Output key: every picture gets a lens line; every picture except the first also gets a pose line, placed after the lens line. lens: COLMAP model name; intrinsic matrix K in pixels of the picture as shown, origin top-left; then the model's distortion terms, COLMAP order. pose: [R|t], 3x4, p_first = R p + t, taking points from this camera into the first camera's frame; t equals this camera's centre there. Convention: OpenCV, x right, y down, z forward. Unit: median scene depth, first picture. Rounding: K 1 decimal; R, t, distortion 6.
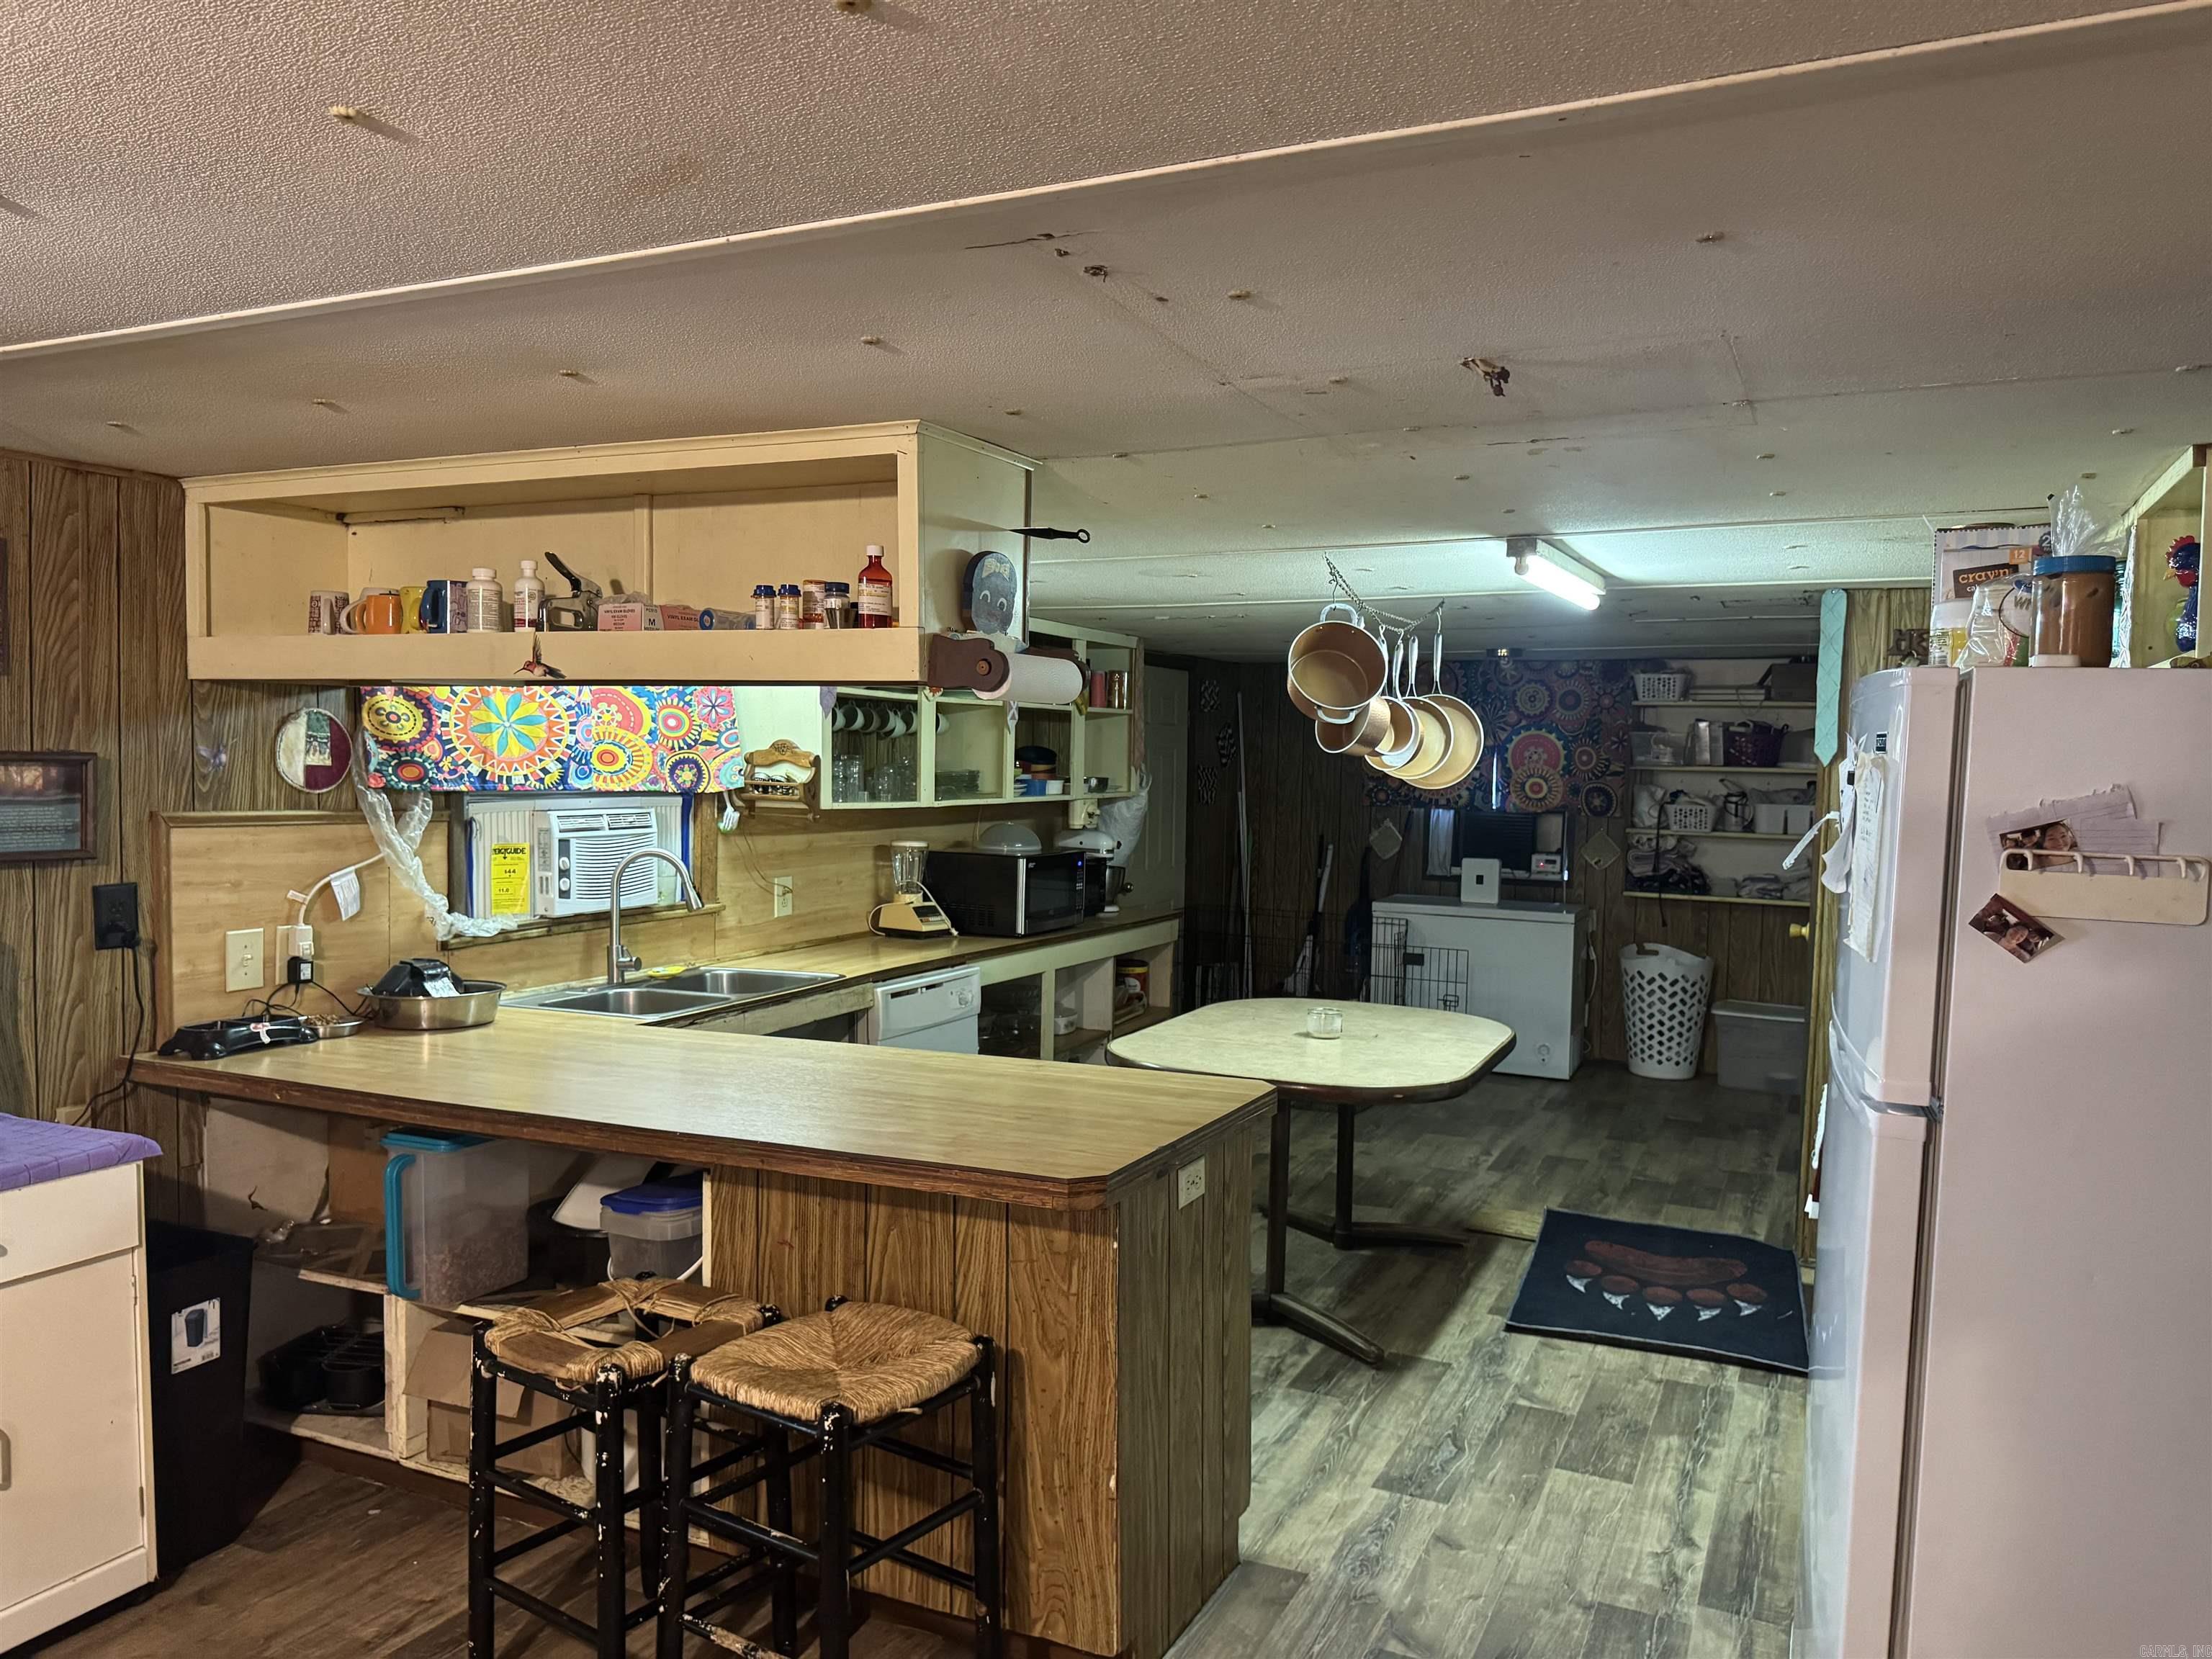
lens RADIAL K [[1567.0, 0, 1101.7], [0, 1567.0, 847.3], [0, 0, 1]] dist [0.041810, -0.055000]
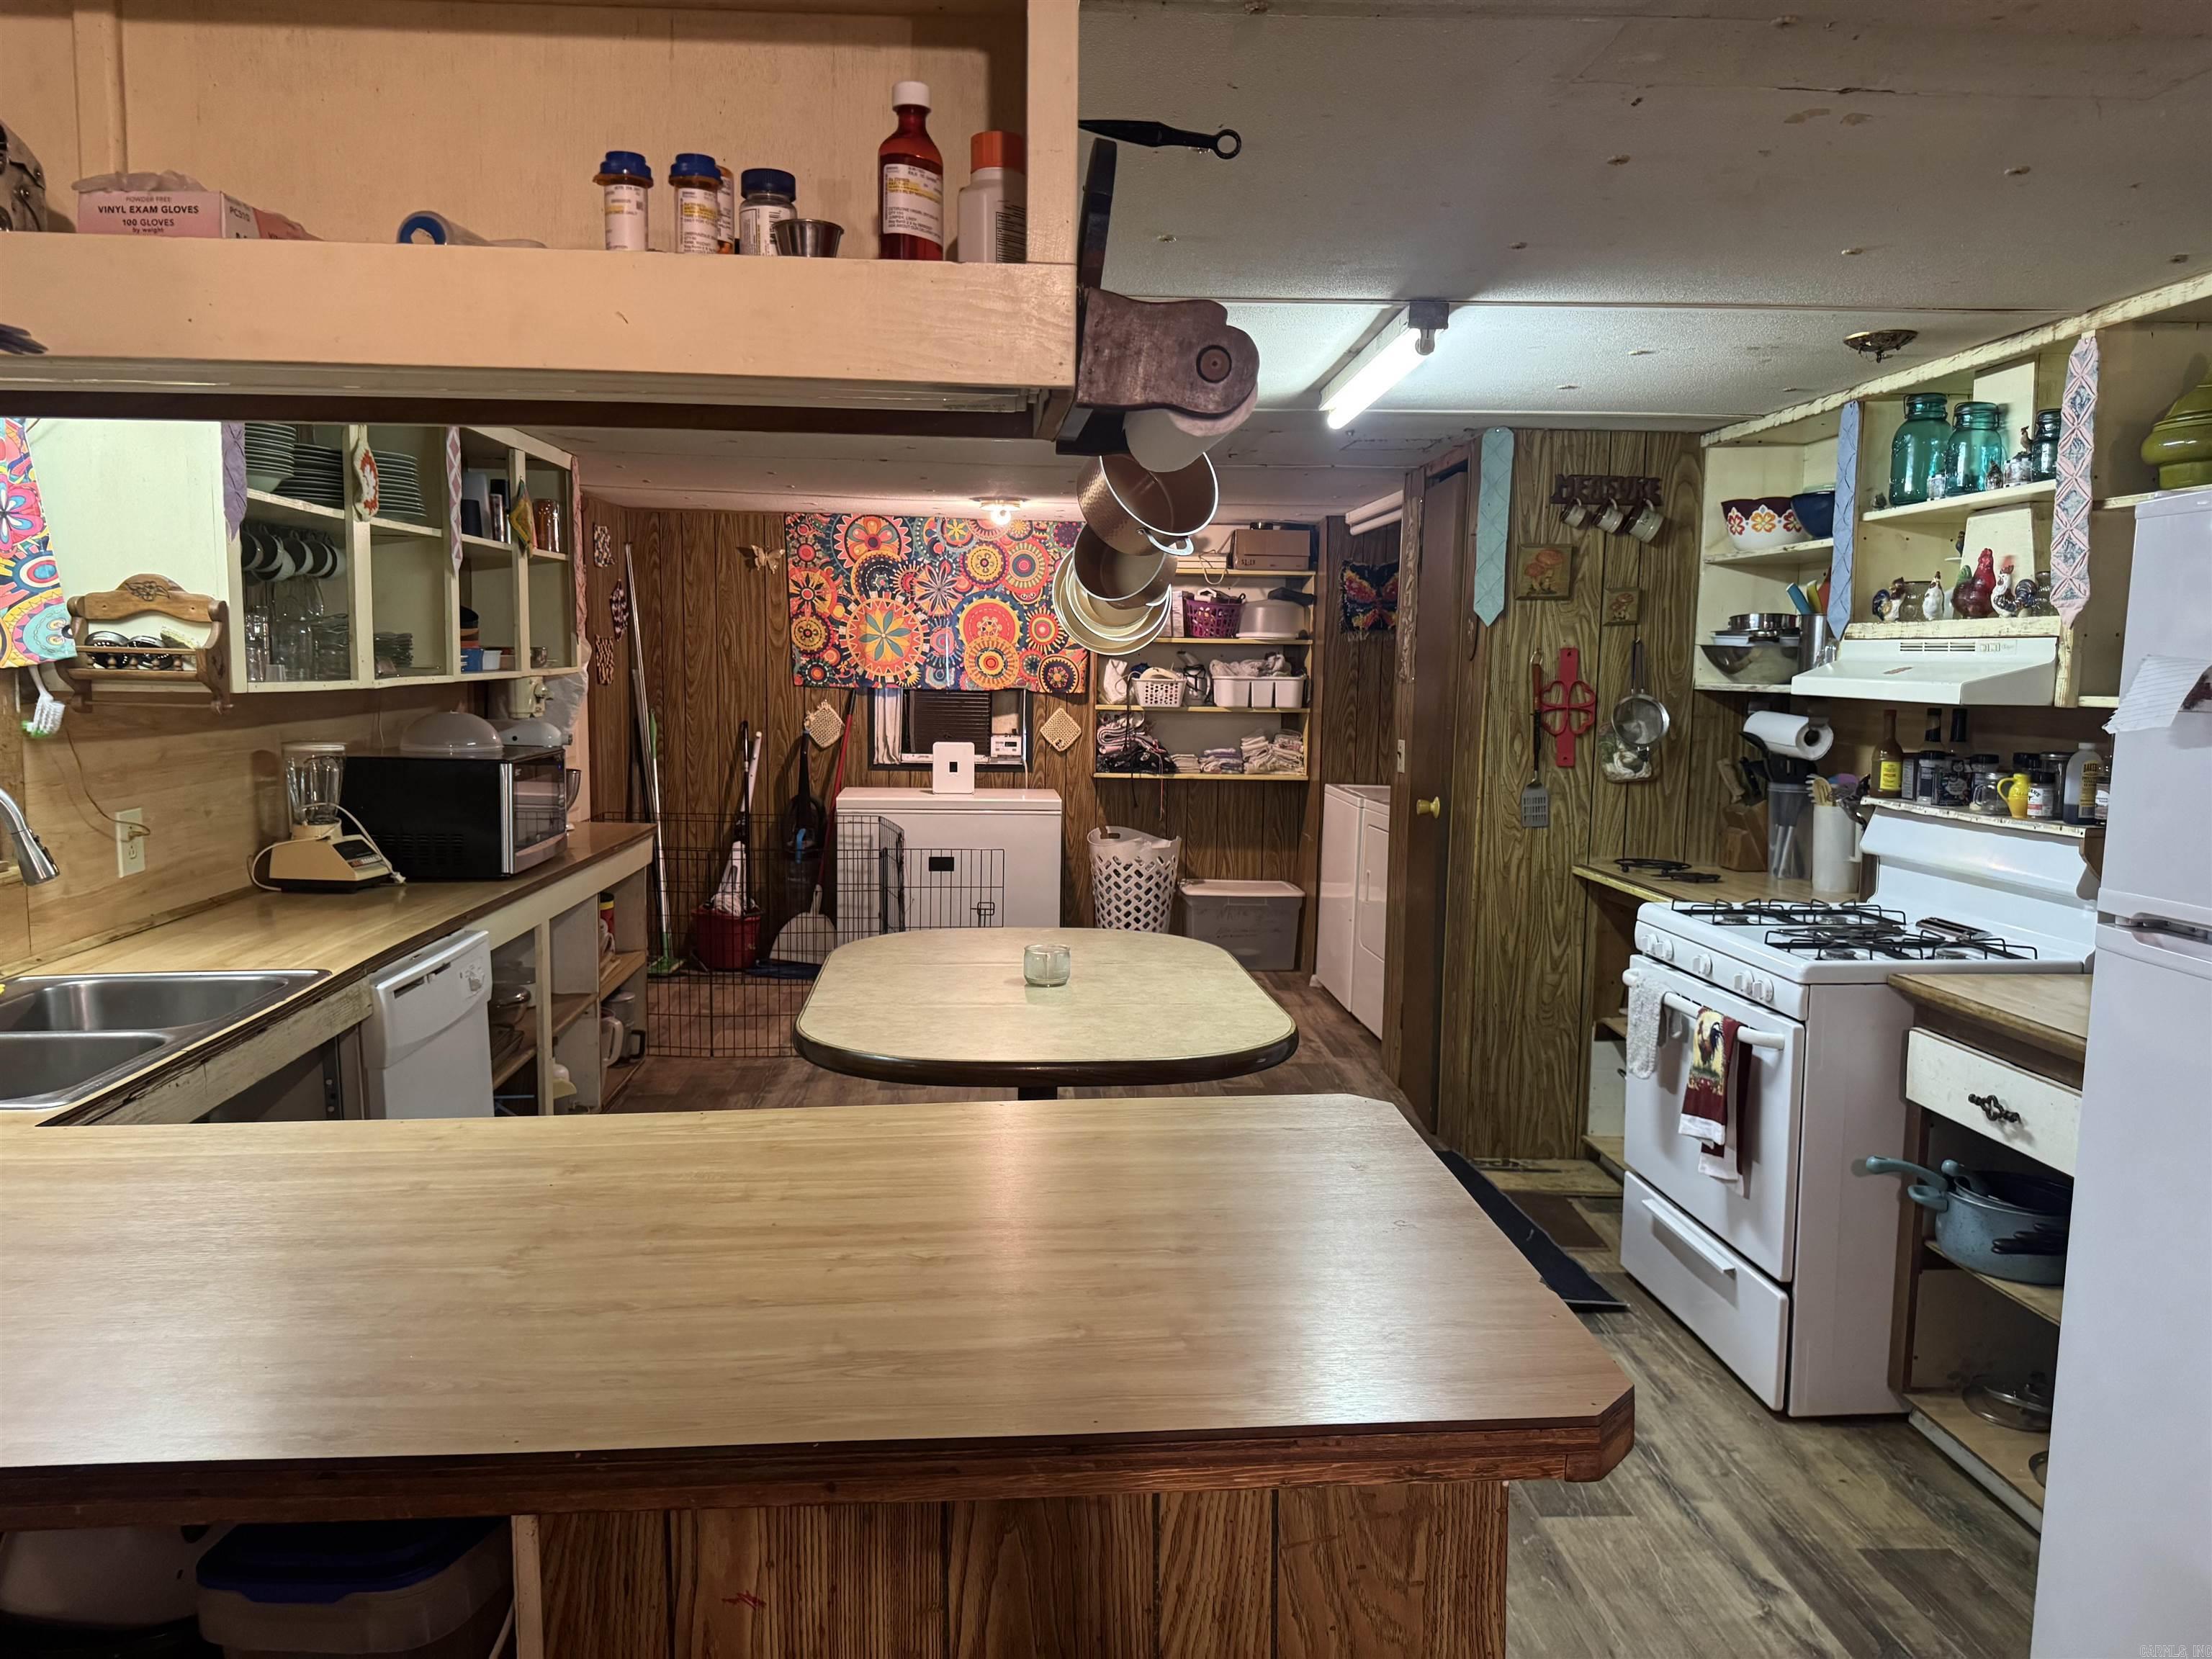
lens RADIAL K [[1551.7, 0, 1105.2], [0, 1551.7, 822.1], [0, 0, 1]] dist [0.160721, -0.272483]
pose [[0.871616, -0.059868, 0.486519, -0.228221], [0.032187, 0.997362, 0.065065, -0.005003], [-0.489131, -0.041052, 0.871244, 0.387005]]
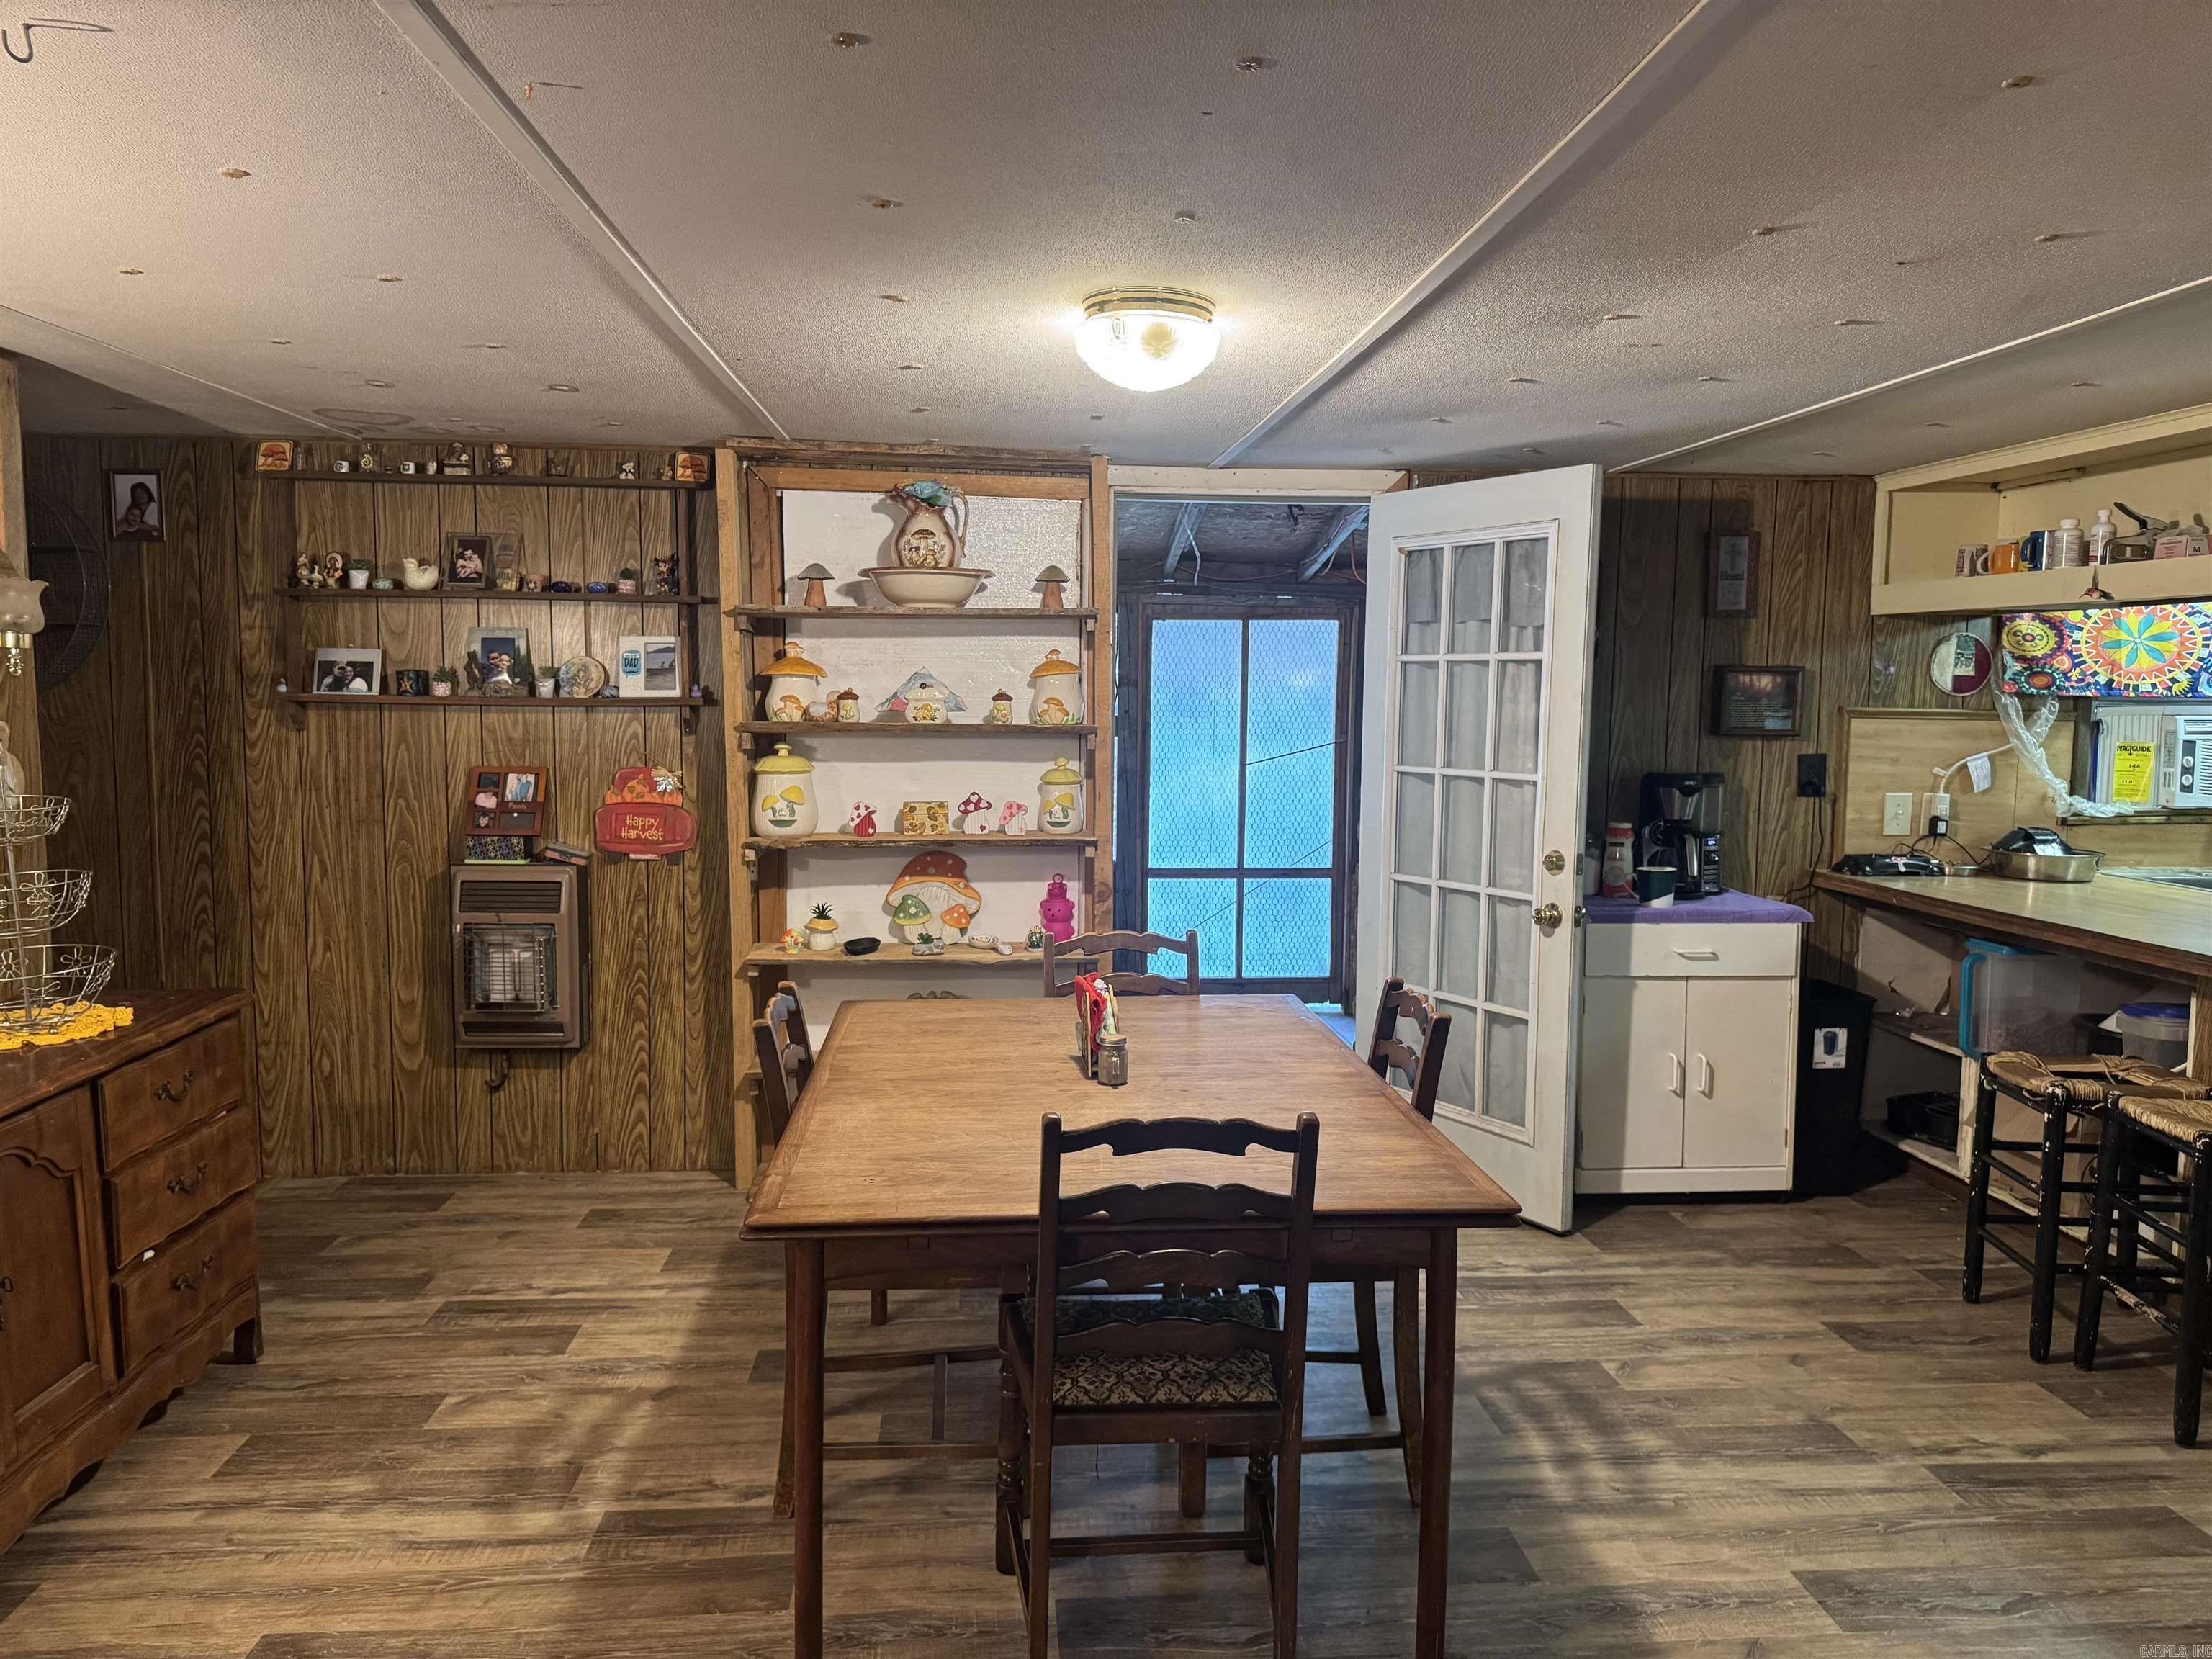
lens RADIAL K [[1583.5, 0, 1106.0], [0, 1583.5, 829.5], [0, 0, 1]] dist [-0.002058, -0.003827]
pose [[0.496694, 0.068006, -0.865257, 0.288254], [-0.045772, 0.997591, 0.052132, 0.038674], [0.866718, 0.013710, 0.498610, -0.275190]]
